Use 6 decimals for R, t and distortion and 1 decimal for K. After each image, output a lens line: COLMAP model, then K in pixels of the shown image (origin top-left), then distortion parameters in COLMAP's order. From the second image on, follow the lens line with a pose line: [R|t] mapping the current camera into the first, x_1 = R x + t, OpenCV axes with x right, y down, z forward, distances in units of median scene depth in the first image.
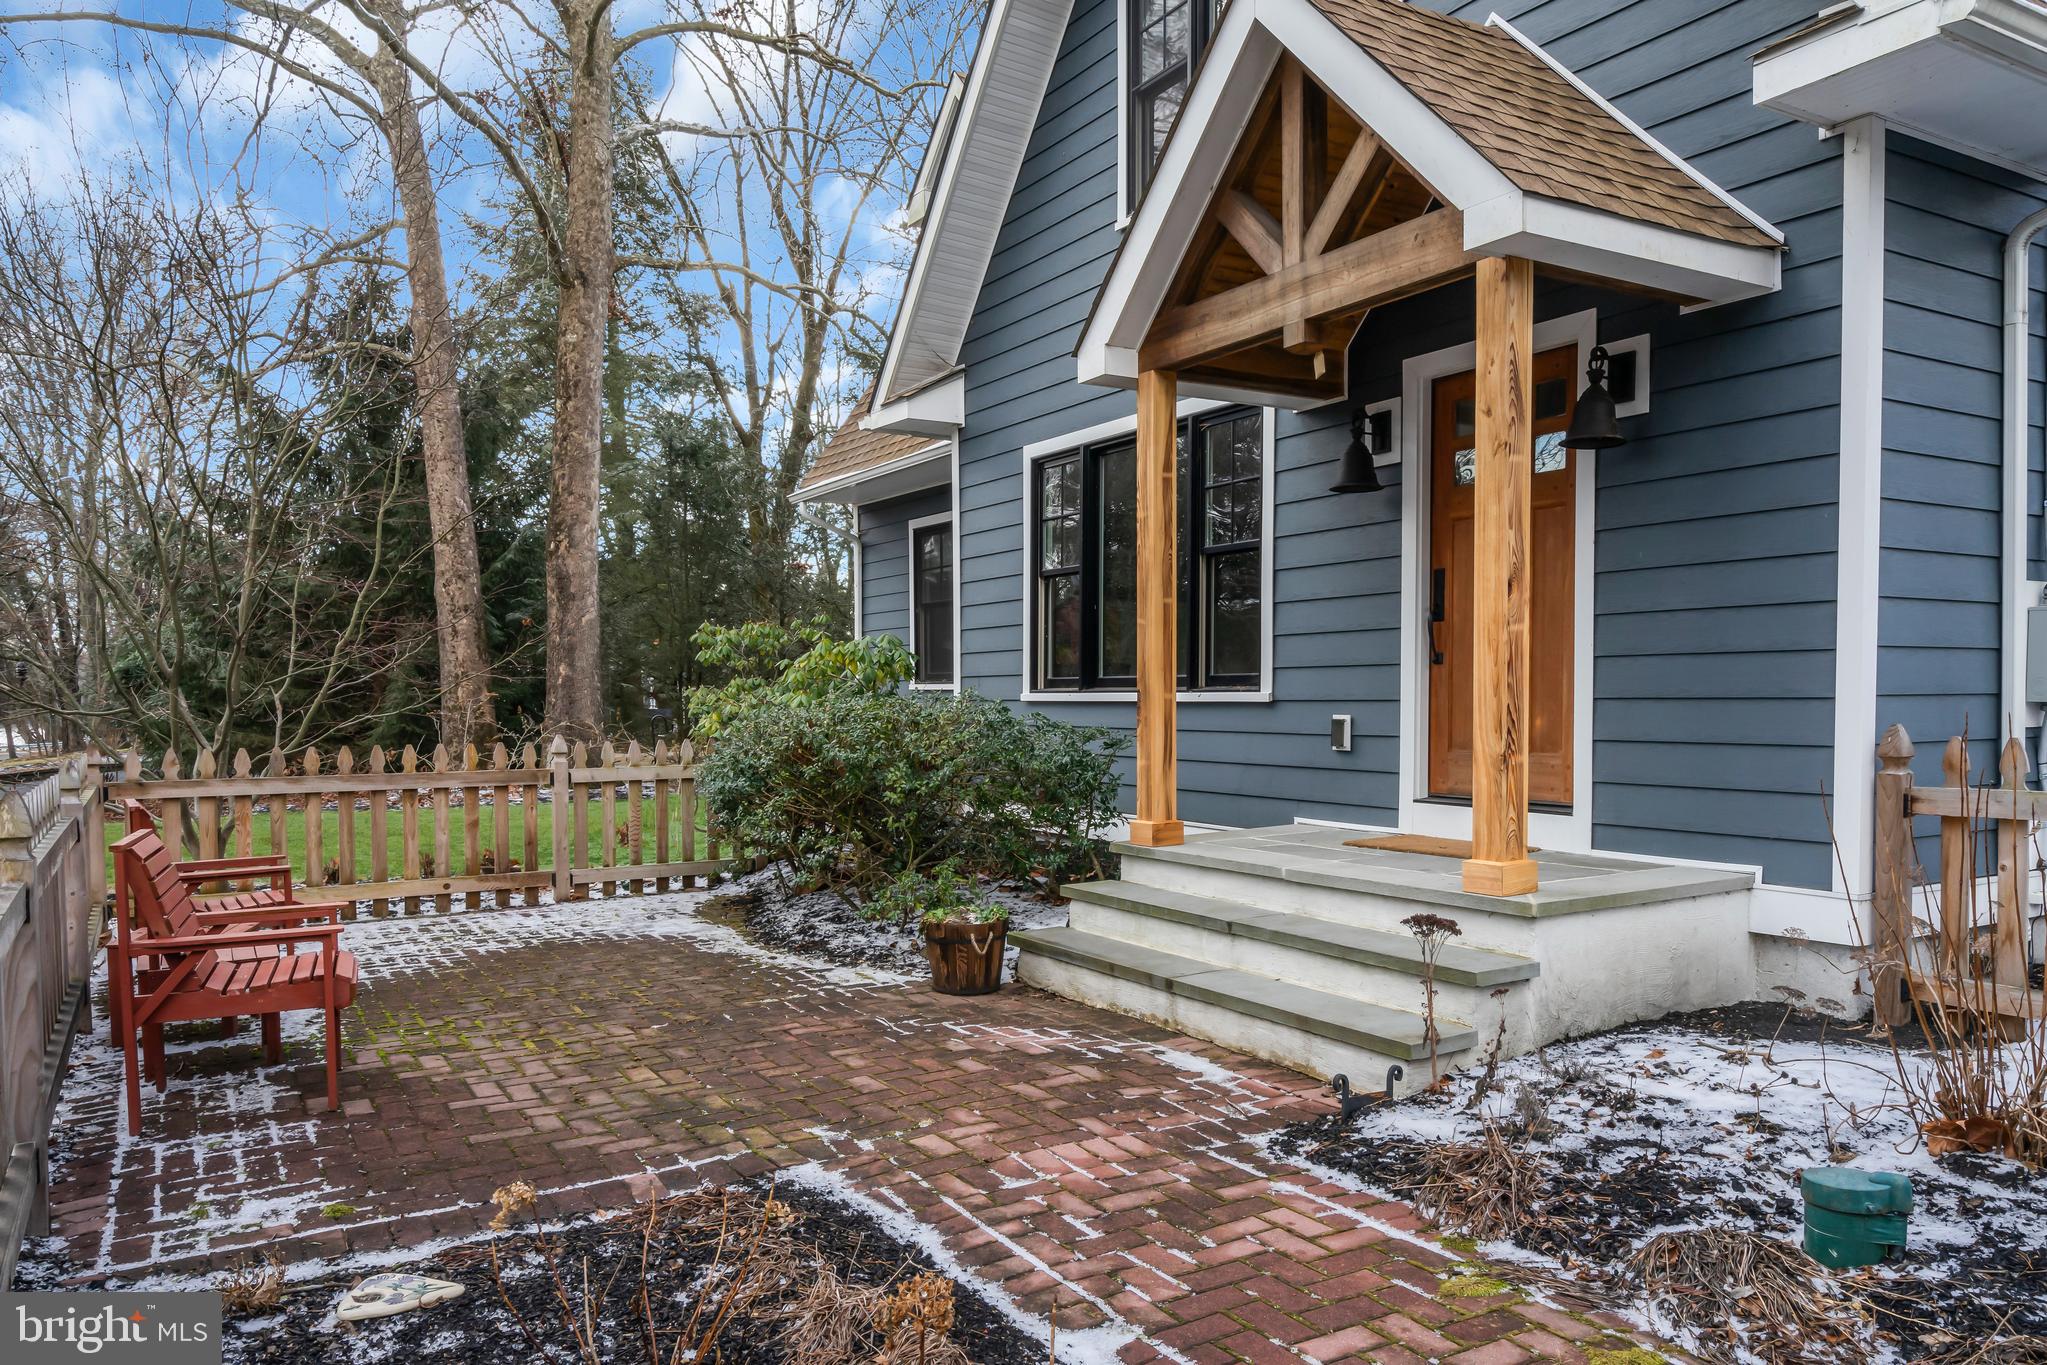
lens RADIAL K [[1423.0, 0, 1023.5], [0, 1423.0, 682.5], [0, 0, 1]] dist [0.047341, -0.000162]
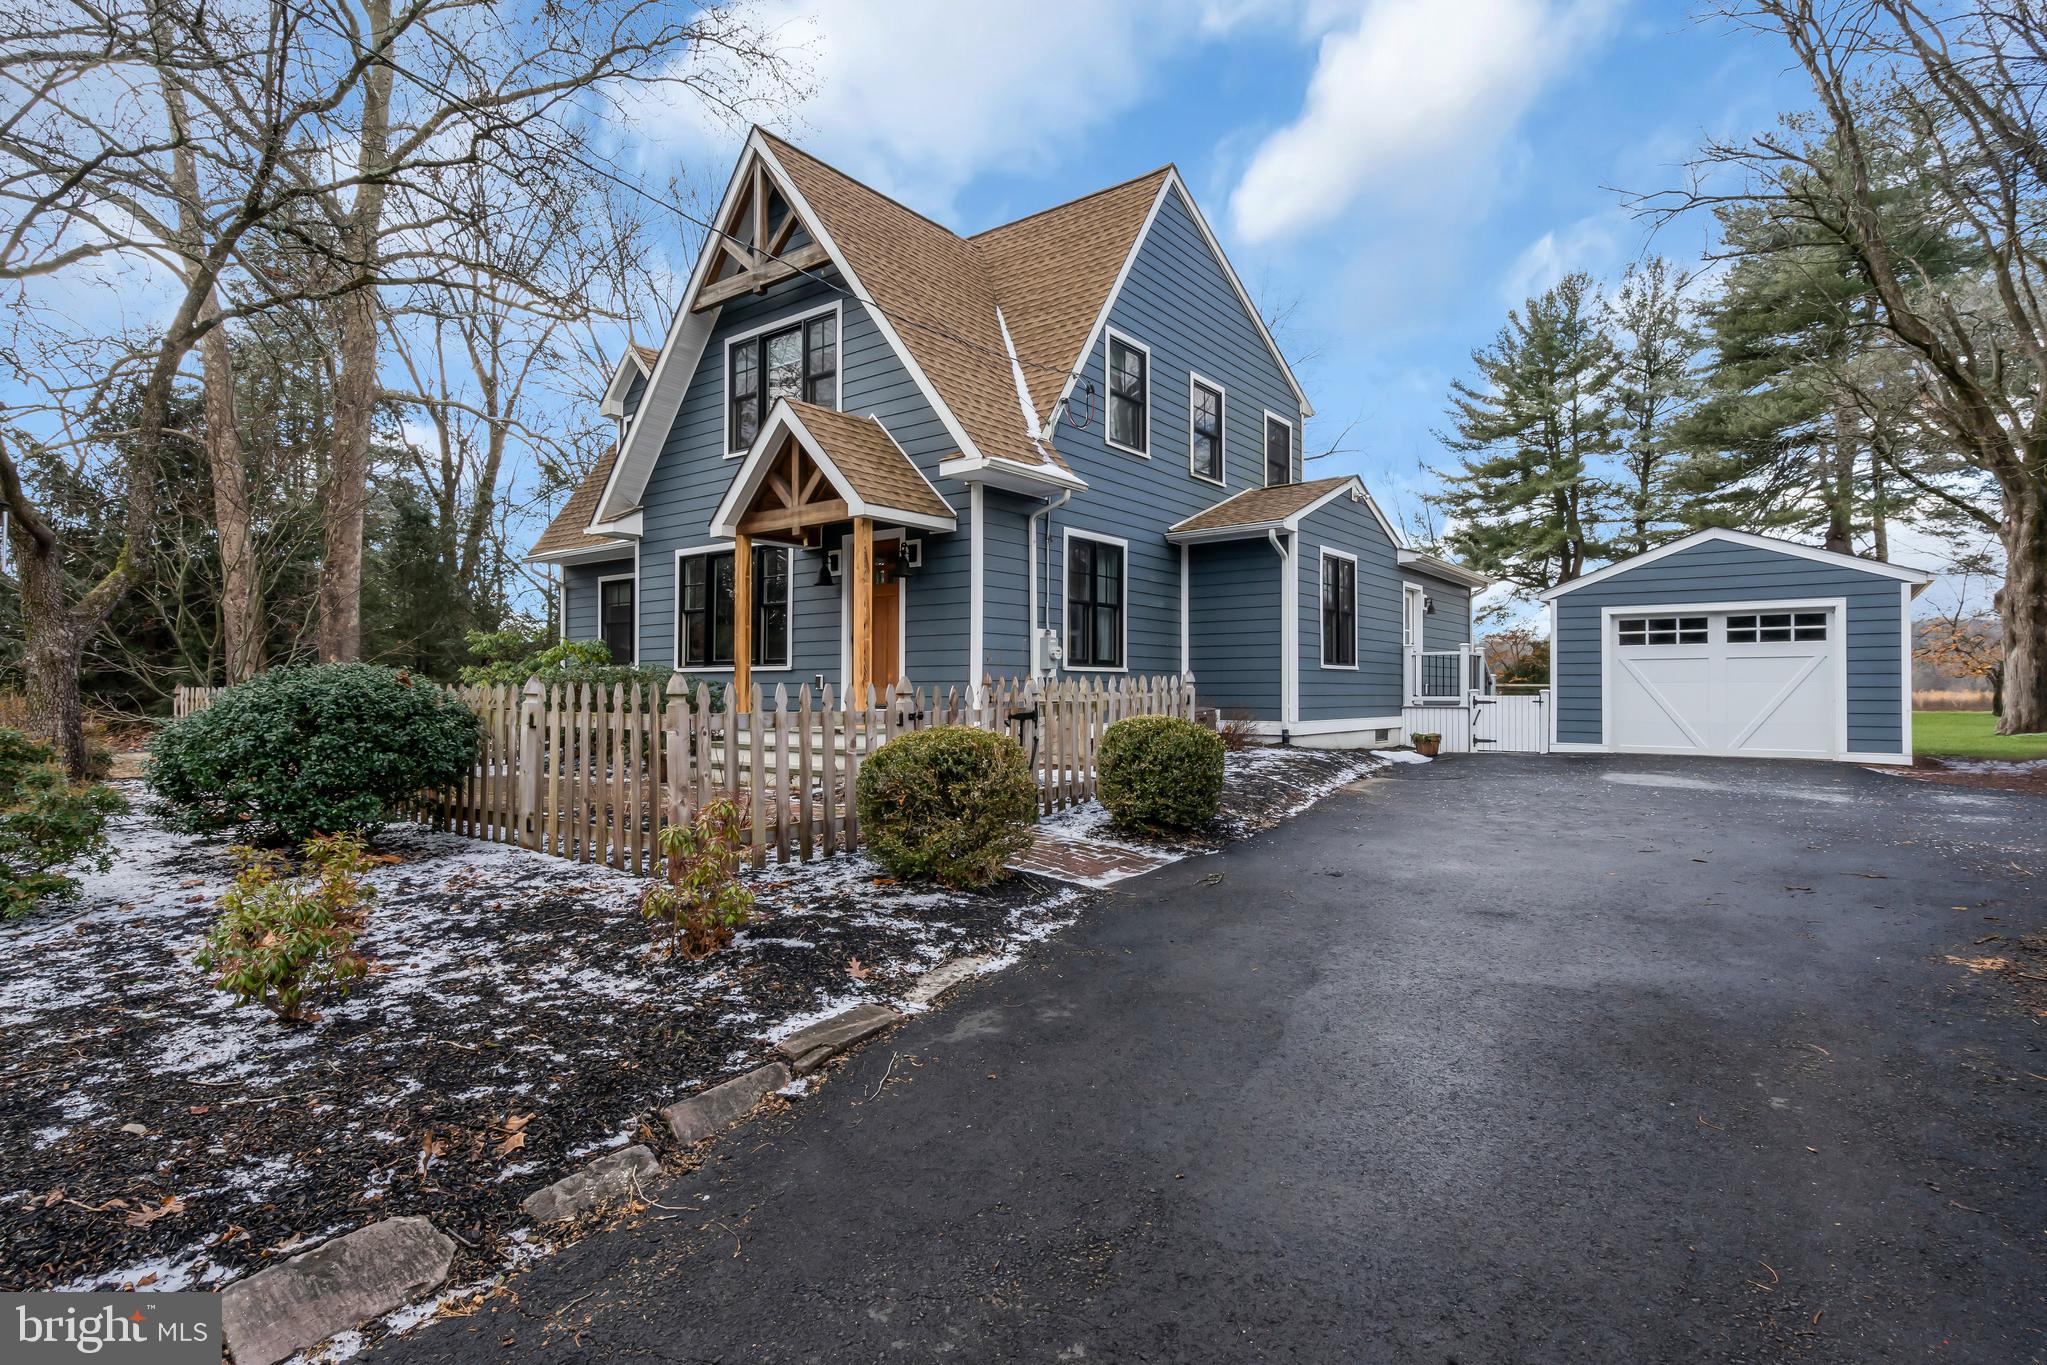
lens RADIAL K [[1015.6, 0, 1023.5], [0, 1015.6, 682.5], [0, 0, 1]] dist [0.040619, 0.000109]
pose [[0.932232, 0.010677, 0.361704, -0.088656], [-0.009637, 0.999943, -0.004678, 0.043337], [-0.361733, 0.000875, 0.932281, -0.811761]]
